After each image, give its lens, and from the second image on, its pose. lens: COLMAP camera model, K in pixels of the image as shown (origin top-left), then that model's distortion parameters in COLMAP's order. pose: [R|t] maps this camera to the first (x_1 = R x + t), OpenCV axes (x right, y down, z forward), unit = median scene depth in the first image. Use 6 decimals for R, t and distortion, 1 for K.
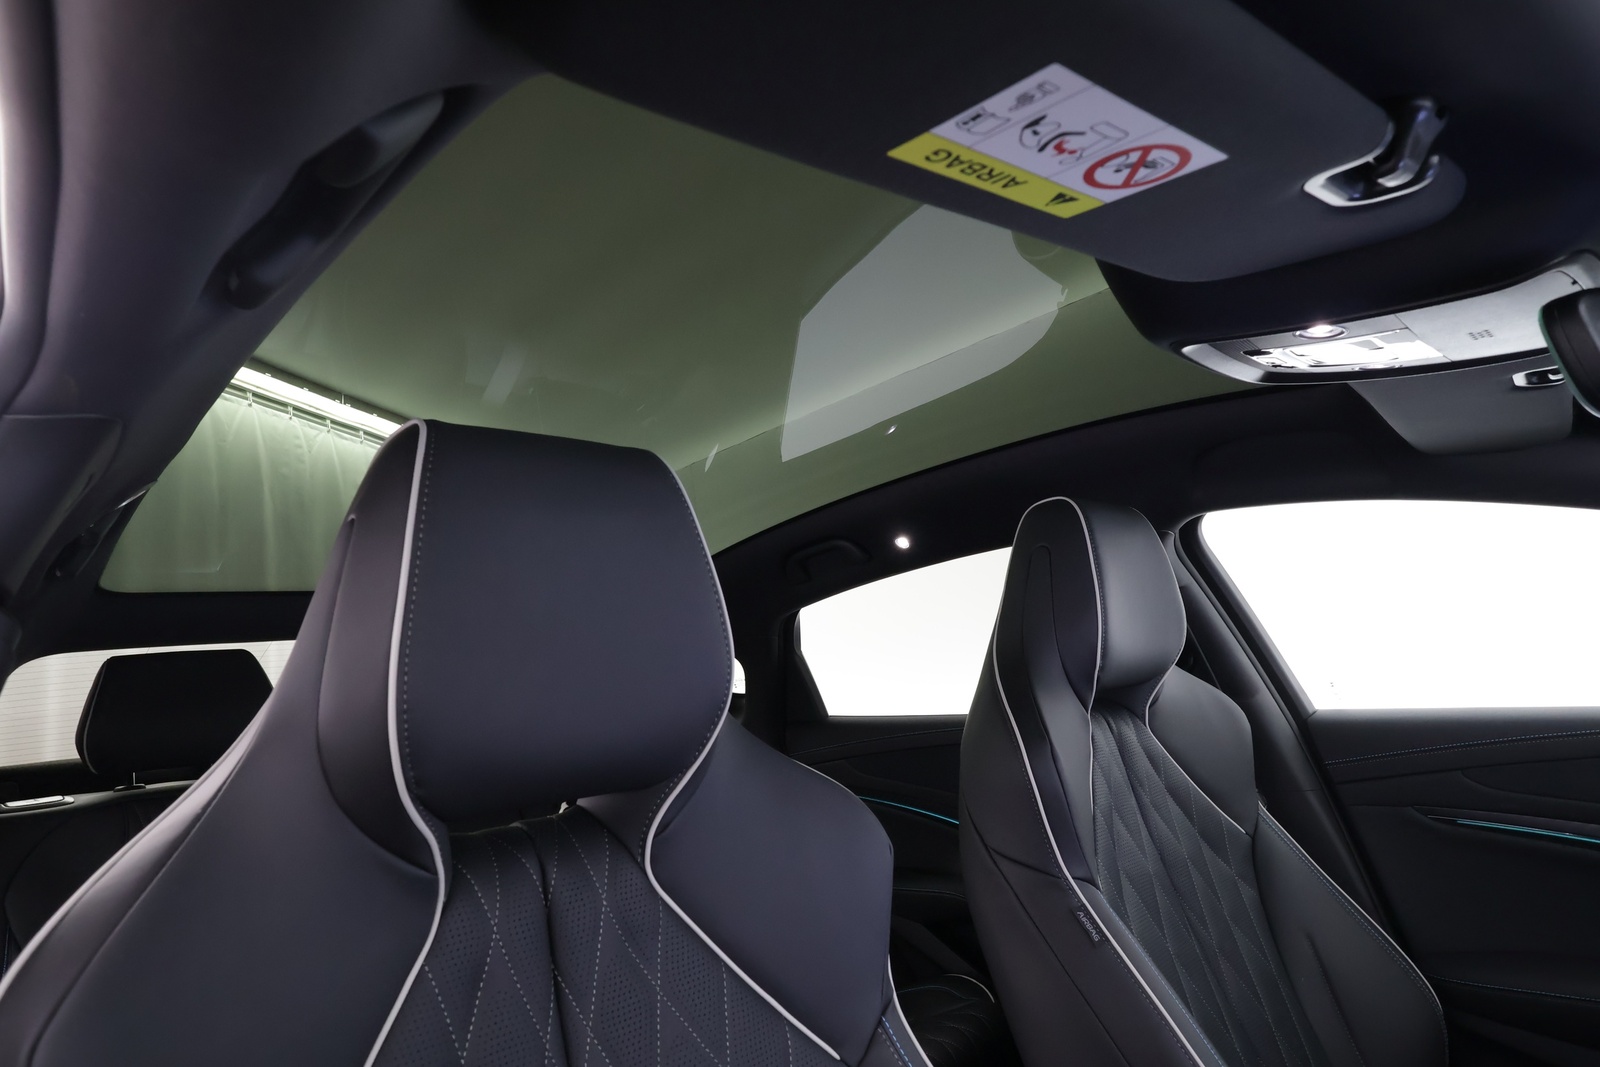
lens RADIAL K [[922.4, 0, 800.0], [0, 922.4, 533.5], [0, 0, 1]] dist [-0.001202, 0.000036]
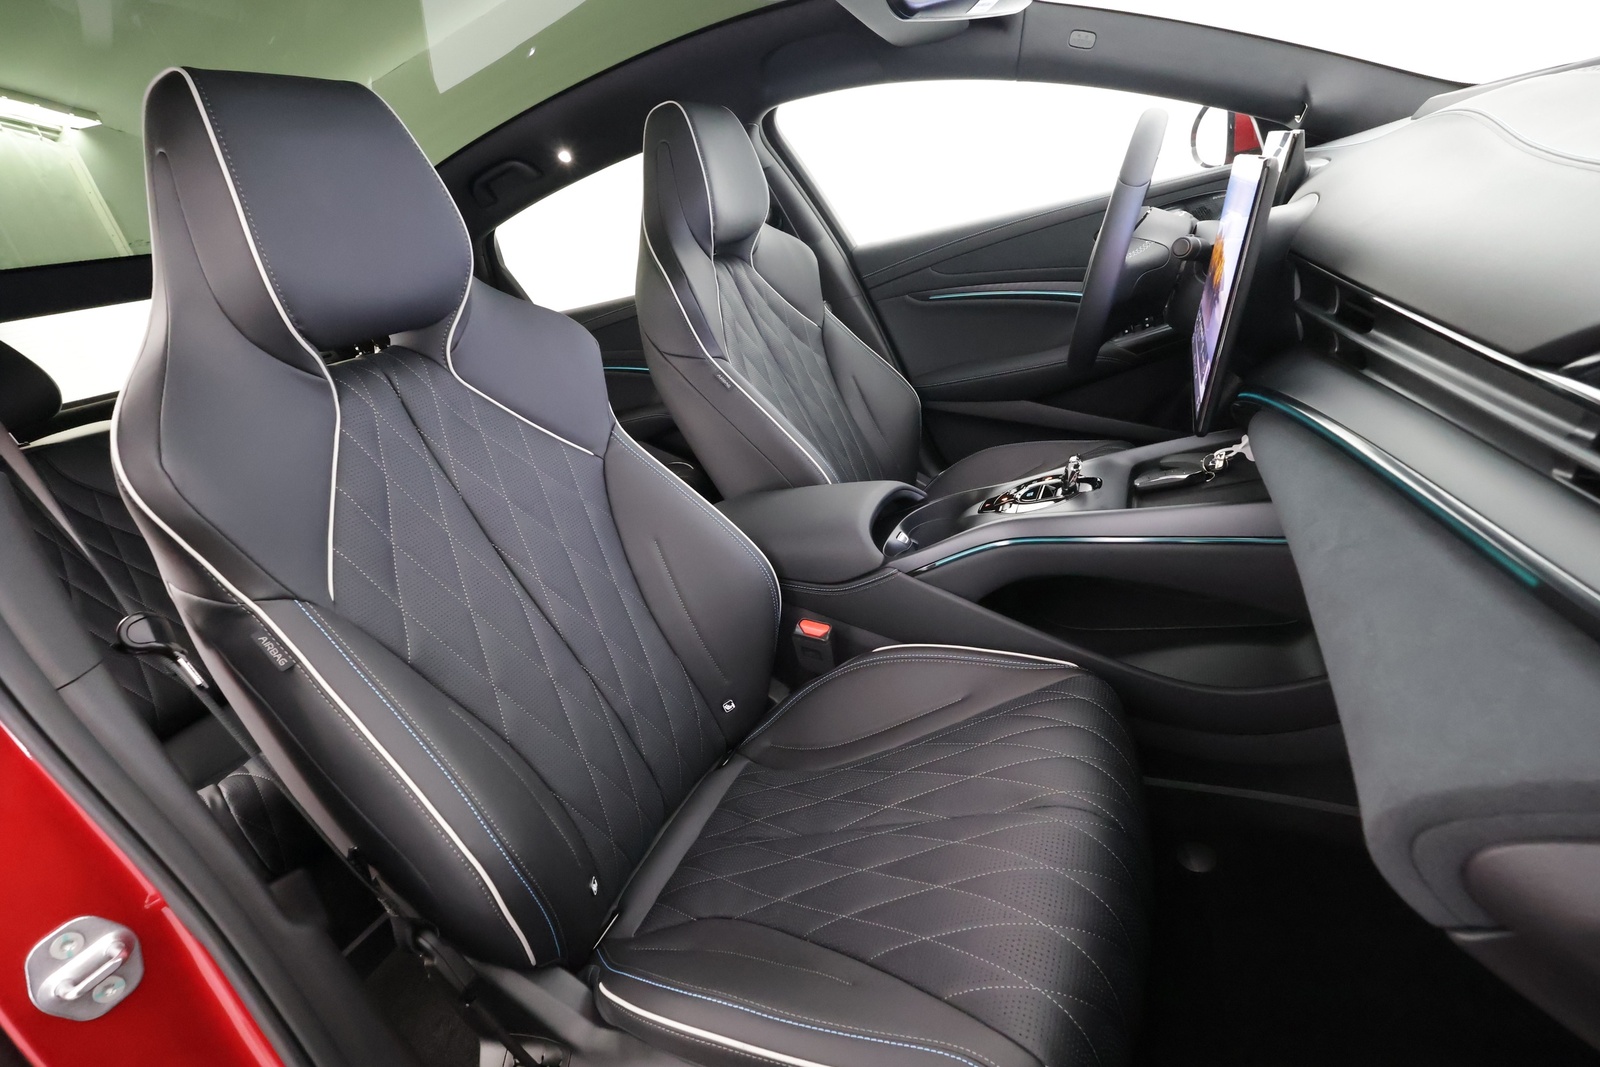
lens RADIAL K [[733.5, 0, 800.0], [0, 733.5, 533.5], [0, 0, 1]] dist [0.000657, 0.000128]
pose [[0.921709, -0.259397, 0.288386, -0.023218], [0.098663, 0.875820, 0.472445, 0.027659], [-0.375125, -0.407004, 0.832844, -0.252436]]
